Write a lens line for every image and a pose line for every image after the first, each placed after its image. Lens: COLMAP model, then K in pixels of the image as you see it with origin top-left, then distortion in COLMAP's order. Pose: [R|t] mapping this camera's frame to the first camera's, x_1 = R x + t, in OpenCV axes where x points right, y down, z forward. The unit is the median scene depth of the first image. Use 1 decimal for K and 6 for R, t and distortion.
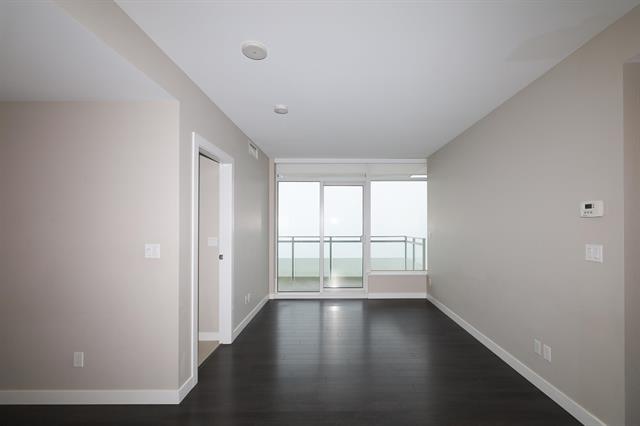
lens RADIAL K [[278.6, 0, 322.1], [0, 278.6, 217.8], [0, 0, 1]] dist [0.000659, -0.000640]
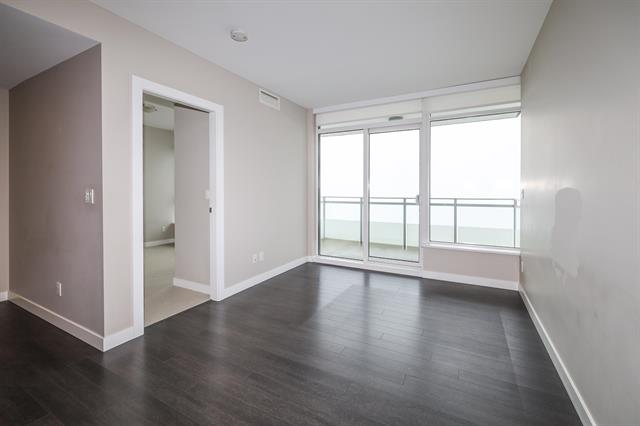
lens RADIAL K [[278.6, 0, 307.3], [0, 278.6, 192.7], [0, 0, 1]] dist [0.000659, -0.000640]
pose [[0.880155, 0.009447, -0.474592, 0.248955], [0.009293, 0.999267, 0.037125, 0.026458], [0.474595, -0.037086, 0.879423, 0.190527]]
